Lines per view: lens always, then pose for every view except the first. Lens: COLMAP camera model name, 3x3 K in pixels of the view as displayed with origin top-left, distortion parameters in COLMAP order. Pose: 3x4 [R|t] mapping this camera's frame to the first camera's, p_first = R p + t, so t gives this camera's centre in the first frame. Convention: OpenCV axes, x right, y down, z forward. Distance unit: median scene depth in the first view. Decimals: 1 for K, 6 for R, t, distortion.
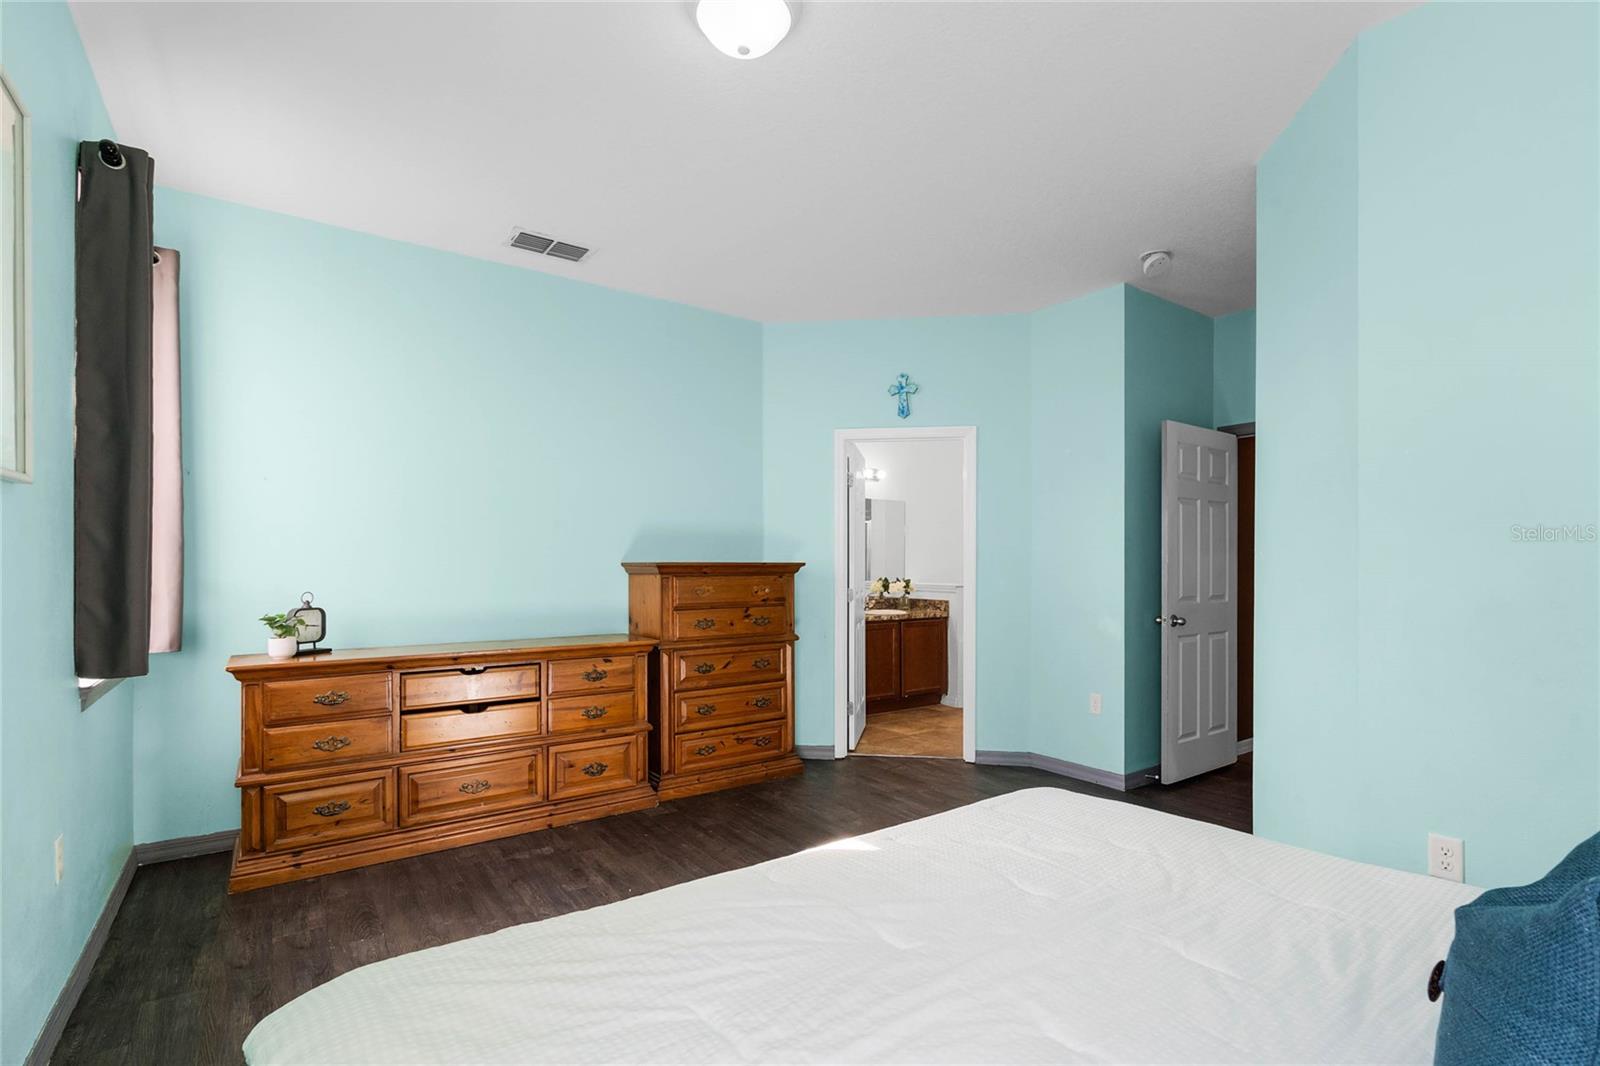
lens RADIAL K [[747.8, 0, 806.0], [0, 747.8, 558.8], [0, 0, 1]] dist [0.000946, -0.000160]
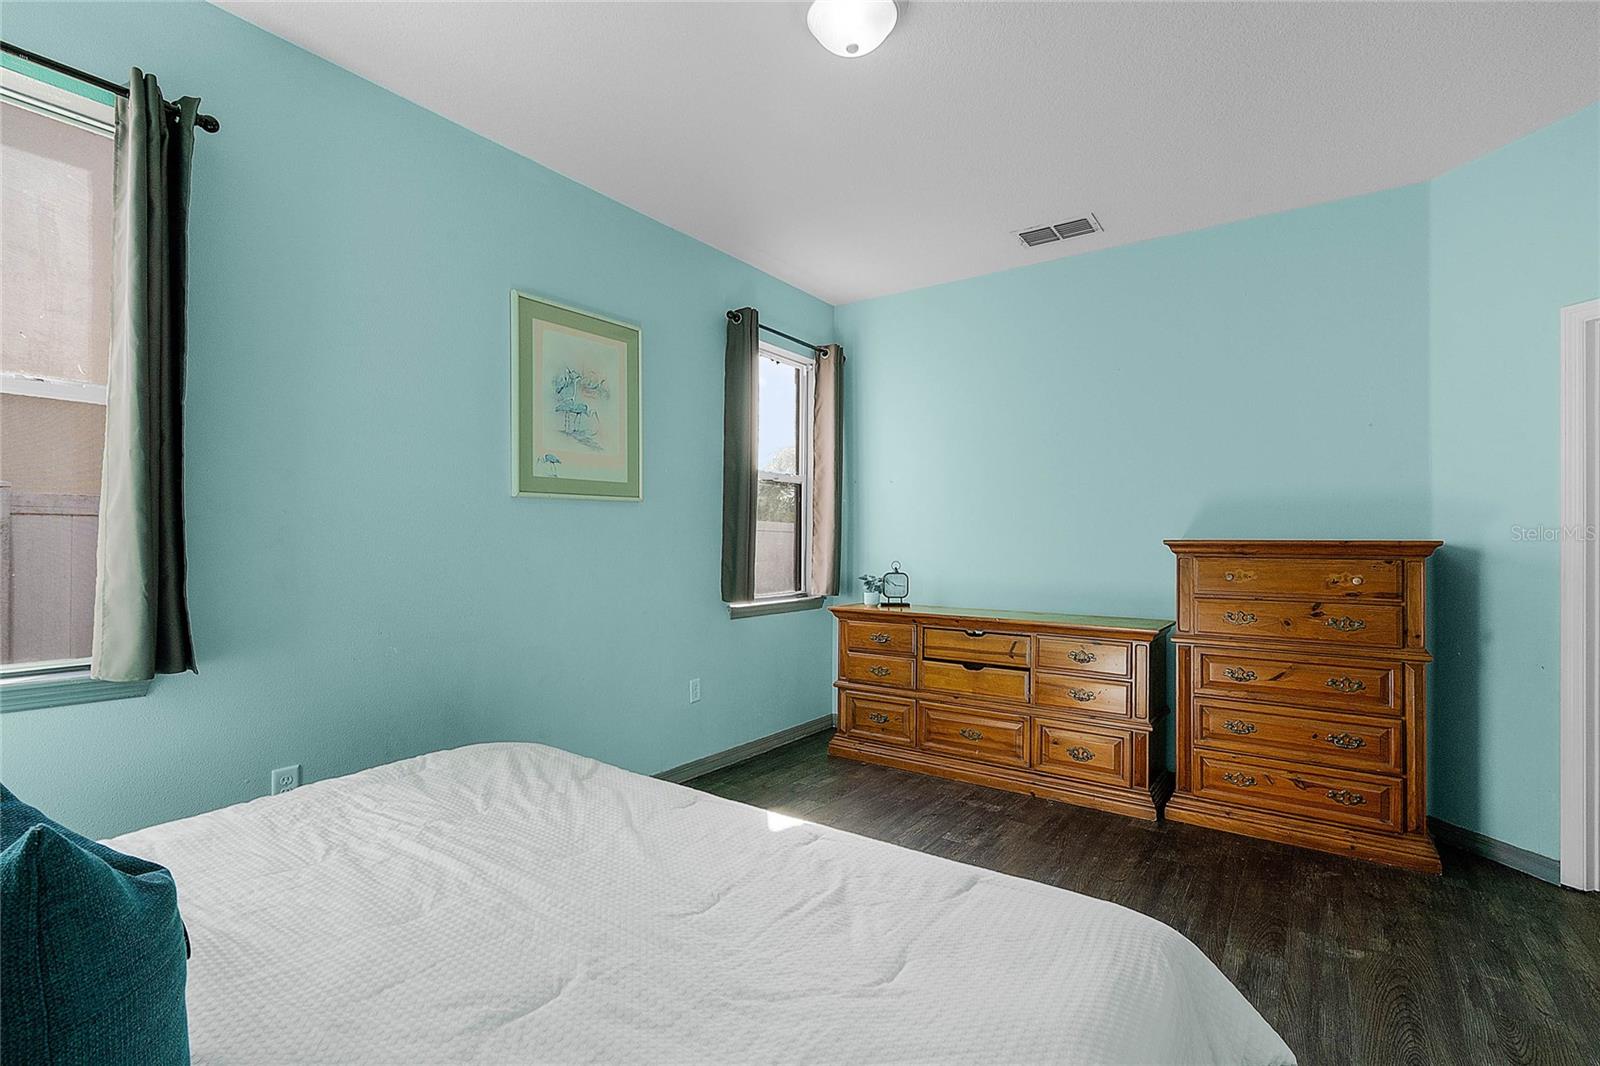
lens RADIAL K [[732.9, 0, 803.9], [0, 732.9, 529.1], [0, 0, 1]] dist [-0.001961, -0.000099]
pose [[0.324839, -0.013918, -0.945667, 0.471668], [0.001562, 0.999898, -0.014179, 0.003603], [0.945768, 0.003129, 0.324827, 0.334331]]
